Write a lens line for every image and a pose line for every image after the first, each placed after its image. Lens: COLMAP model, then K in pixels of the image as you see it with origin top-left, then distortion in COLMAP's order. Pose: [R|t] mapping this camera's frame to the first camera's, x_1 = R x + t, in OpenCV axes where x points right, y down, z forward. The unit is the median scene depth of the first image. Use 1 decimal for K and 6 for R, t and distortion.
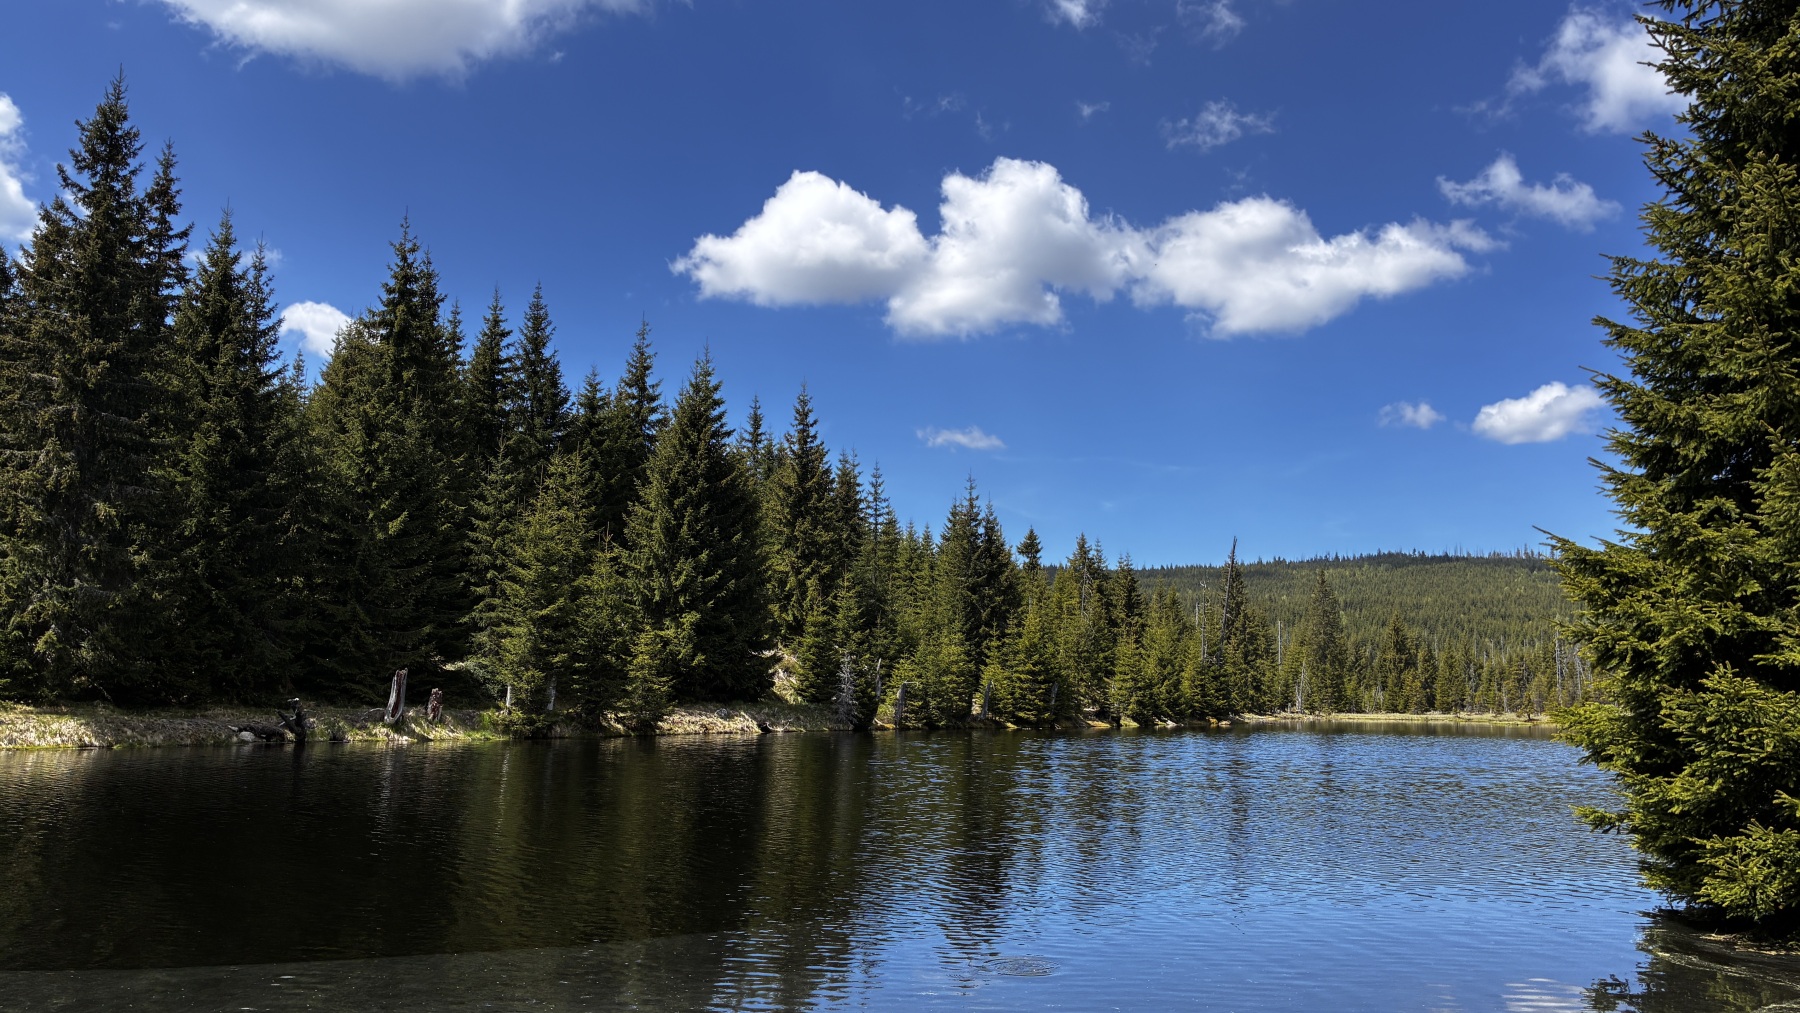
lens RADIAL K [[1328.8, 0, 900.0], [0, 1328.8, 506.5], [0, 0, 1]] dist [0.041290, -0.185314]
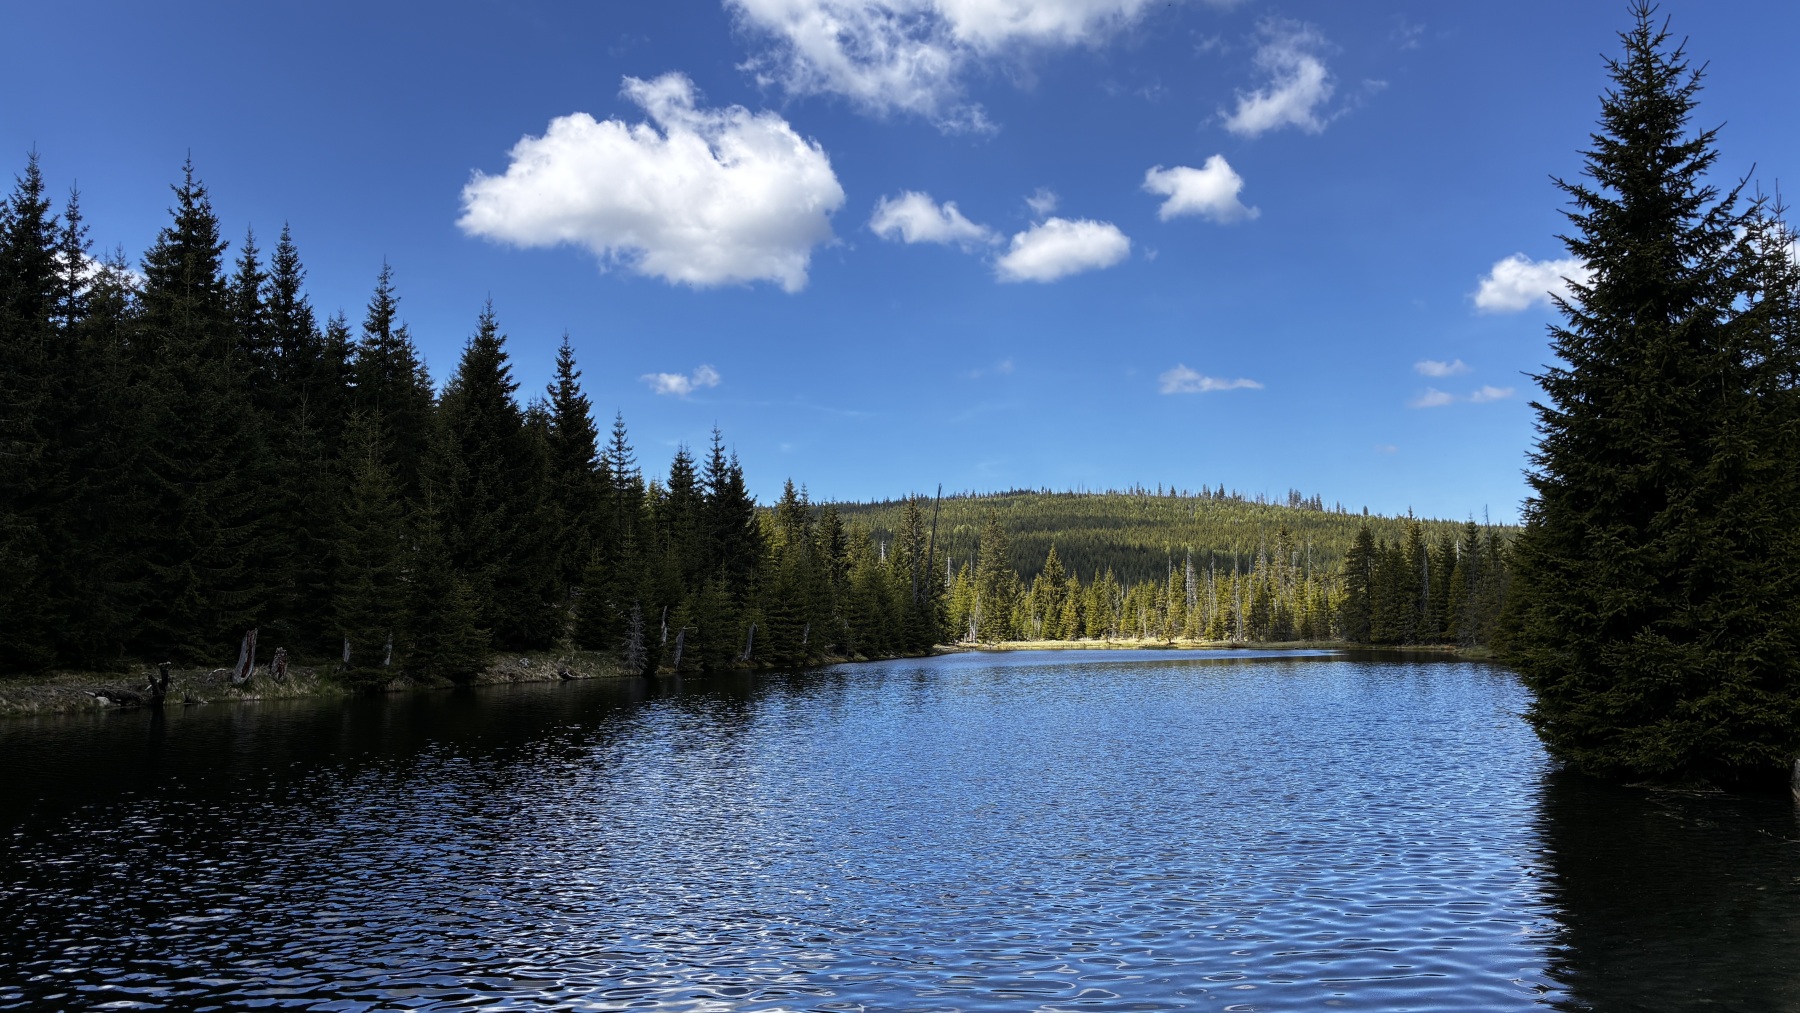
lens RADIAL K [[1328.8, 0, 900.0], [0, 1328.8, 506.5], [0, 0, 1]] dist [0.041290, -0.185314]
pose [[0.963653, -0.001342, 0.267152, -0.099088], [-0.011748, 0.998807, 0.047395, -0.013805], [-0.266897, -0.048811, 0.962488, -0.051412]]
